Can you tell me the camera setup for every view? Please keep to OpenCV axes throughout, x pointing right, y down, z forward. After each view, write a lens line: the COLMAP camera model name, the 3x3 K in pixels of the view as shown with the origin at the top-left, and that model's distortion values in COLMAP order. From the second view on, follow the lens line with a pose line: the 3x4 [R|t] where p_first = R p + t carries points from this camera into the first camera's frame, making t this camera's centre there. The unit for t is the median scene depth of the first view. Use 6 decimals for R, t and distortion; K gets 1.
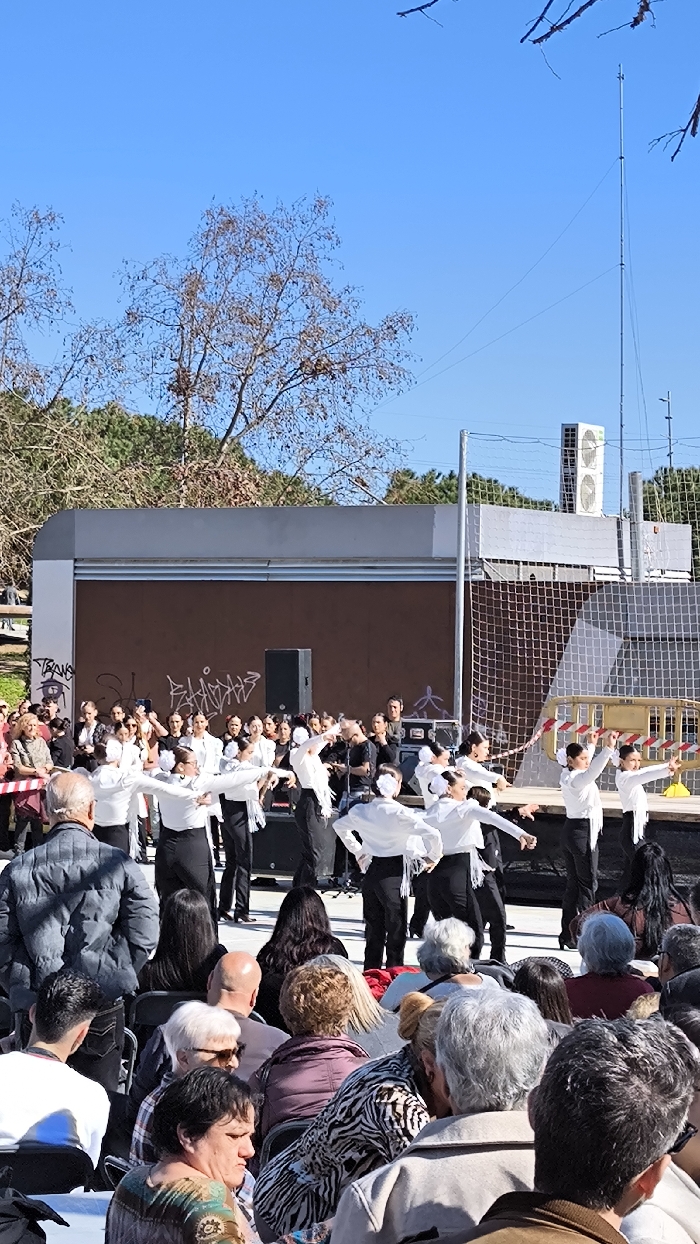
lens RADIAL K [[2619.8, 0, 350.0], [0, 2619.8, 622.0], [0, 0, 1]] dist [0.095110, 0.434219]
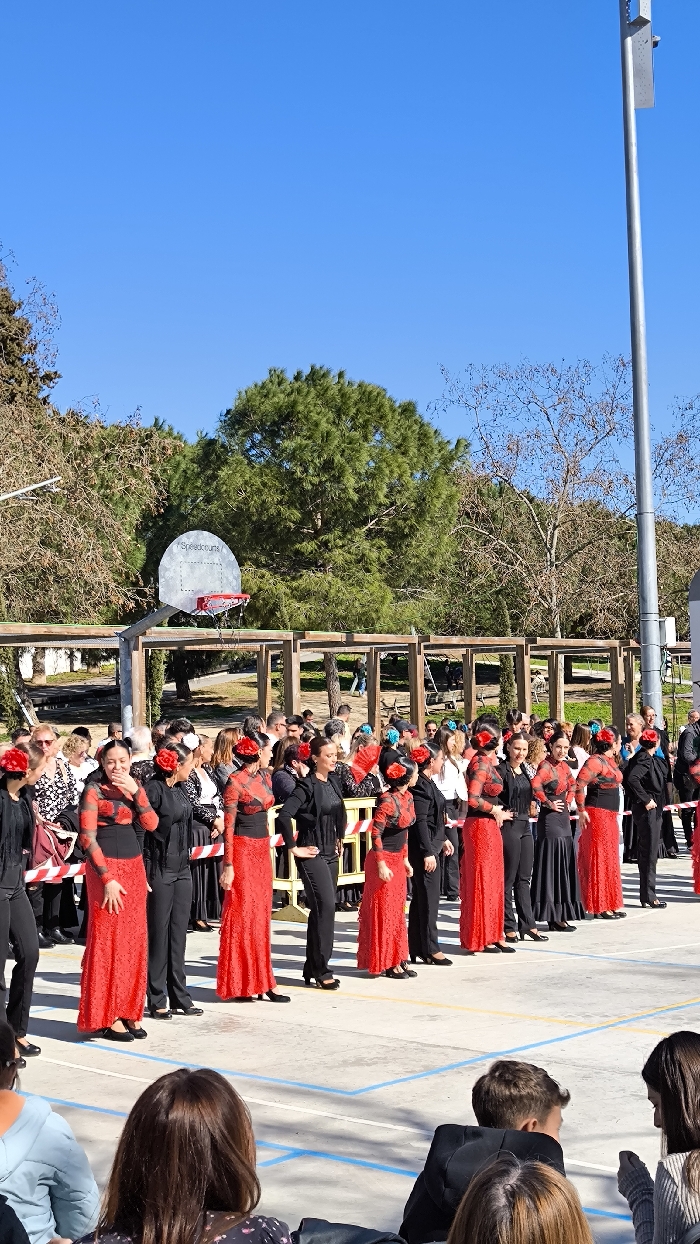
lens RADIAL K [[1750.2, 0, 350.0], [0, 1750.2, 622.0], [0, 0, 1]] dist [0.040335, 0.057369]
pose [[0.969873, -0.054017, -0.237547, -0.077446], [0.046563, 0.998234, -0.036883, 0.008630], [0.239119, 0.024711, 0.970676, 0.159556]]
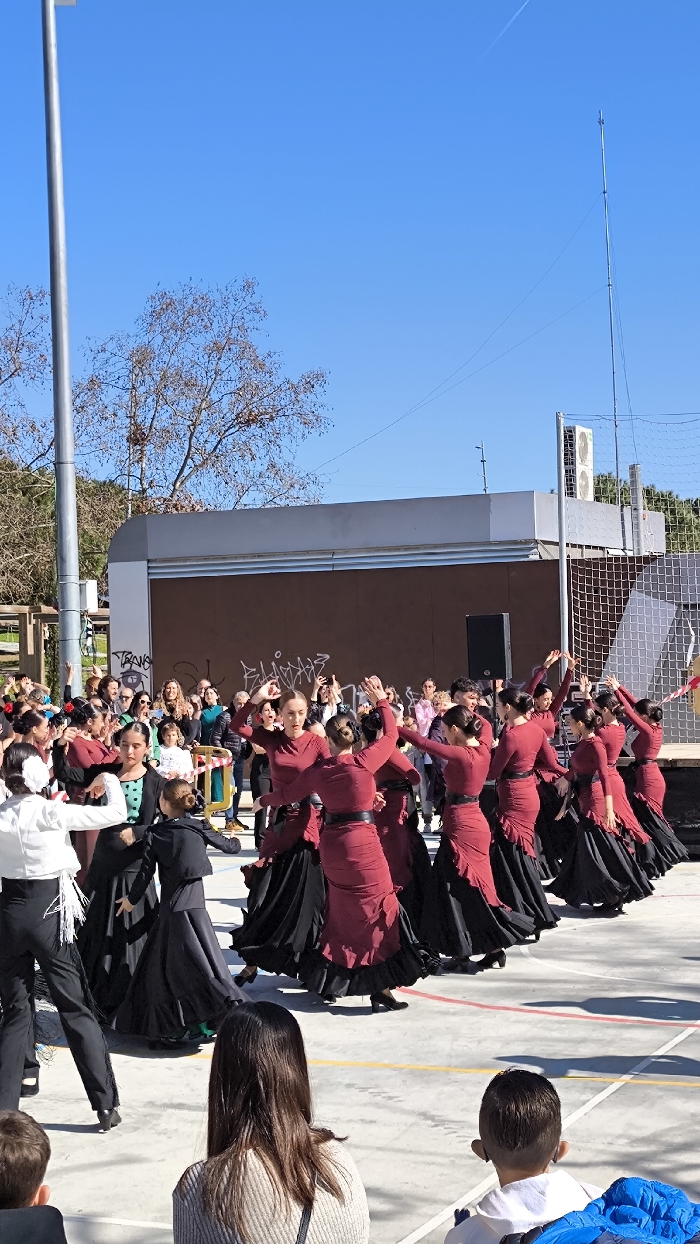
lens RADIAL K [[1935.6, 0, 350.0], [0, 1935.6, 622.0], [0, 0, 1]] dist [0.045698, -0.021283]
pose [[0.995685, -0.043920, 0.081744, -0.083926], [0.044396, 0.999006, -0.004011, 0.008723], [-0.081487, 0.007623, 0.996645, 0.169867]]
